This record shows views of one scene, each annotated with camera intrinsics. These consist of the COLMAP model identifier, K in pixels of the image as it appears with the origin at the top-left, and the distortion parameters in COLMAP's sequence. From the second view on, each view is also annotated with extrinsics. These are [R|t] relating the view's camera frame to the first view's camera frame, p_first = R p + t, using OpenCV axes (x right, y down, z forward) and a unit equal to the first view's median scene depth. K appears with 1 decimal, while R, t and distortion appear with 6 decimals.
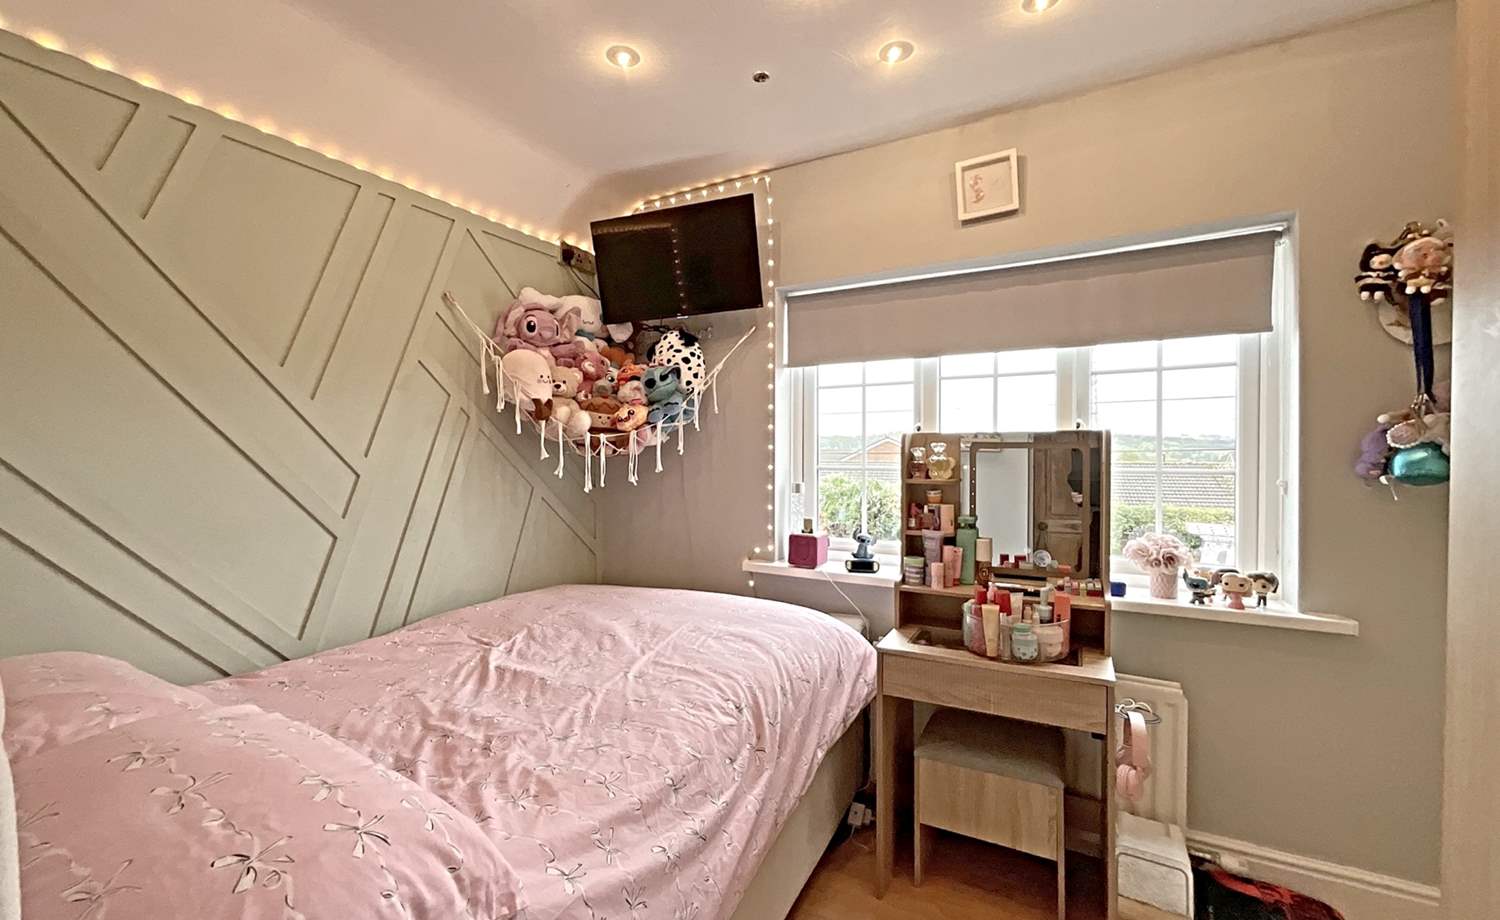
lens RADIAL K [[605.9, 0, 747.9], [0, 605.9, 462.2], [0, 0, 1]] dist [-0.001973, -0.000281]
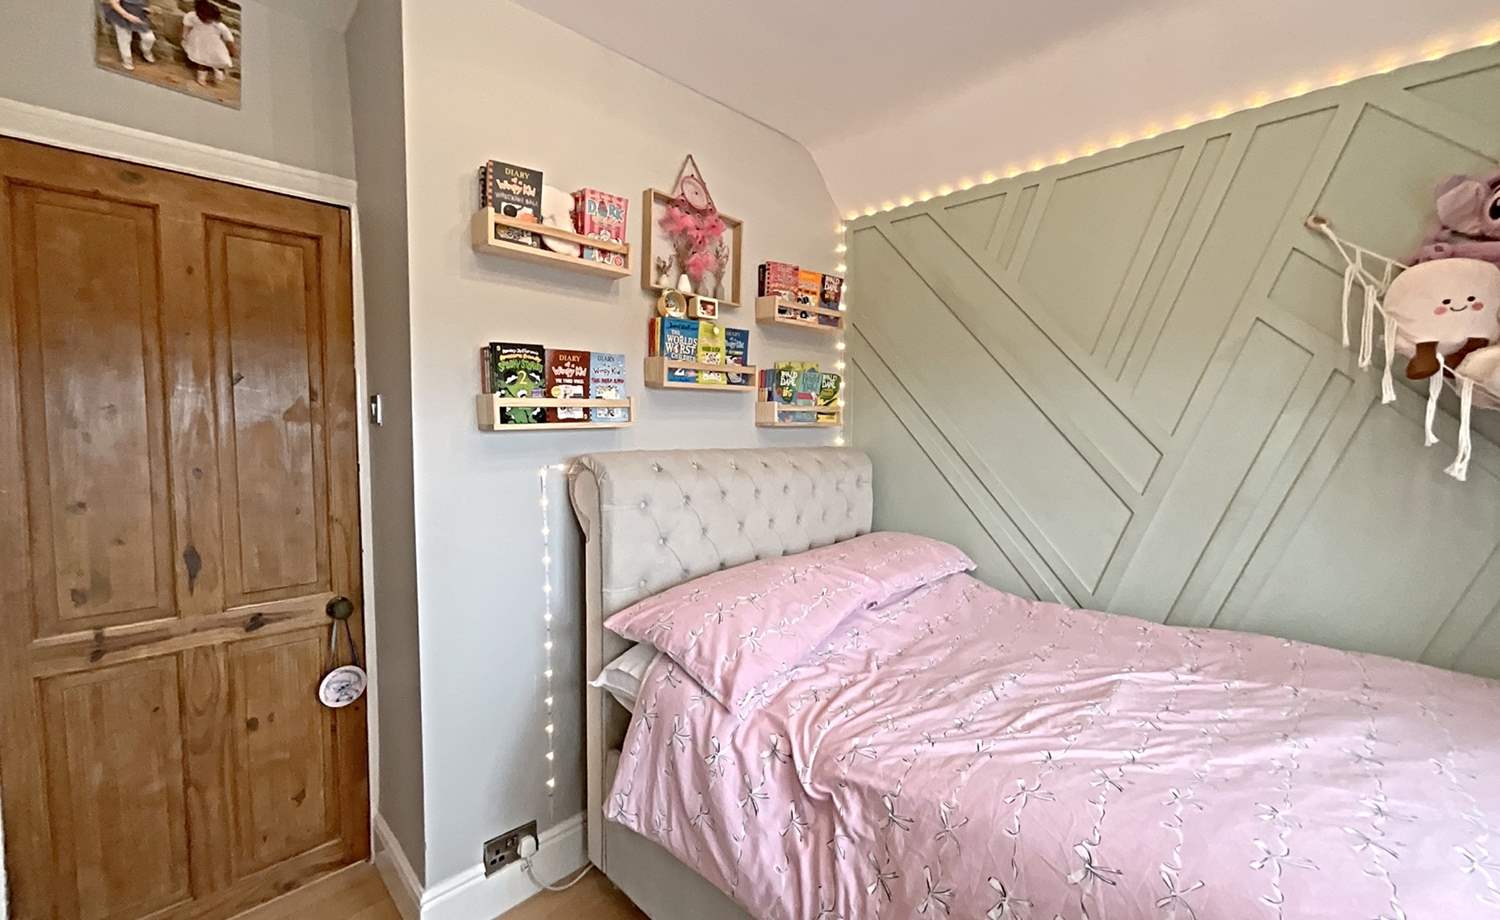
lens RADIAL K [[605.9, 0, 747.9], [0, 605.9, 462.2], [0, 0, 1]] dist [-0.001973, -0.000281]
pose [[-0.281305, 0.056407, -0.957959, 0.476104], [-0.028038, 0.997362, 0.066960, -0.012060], [0.959209, 0.045696, -0.278981, 0.638690]]
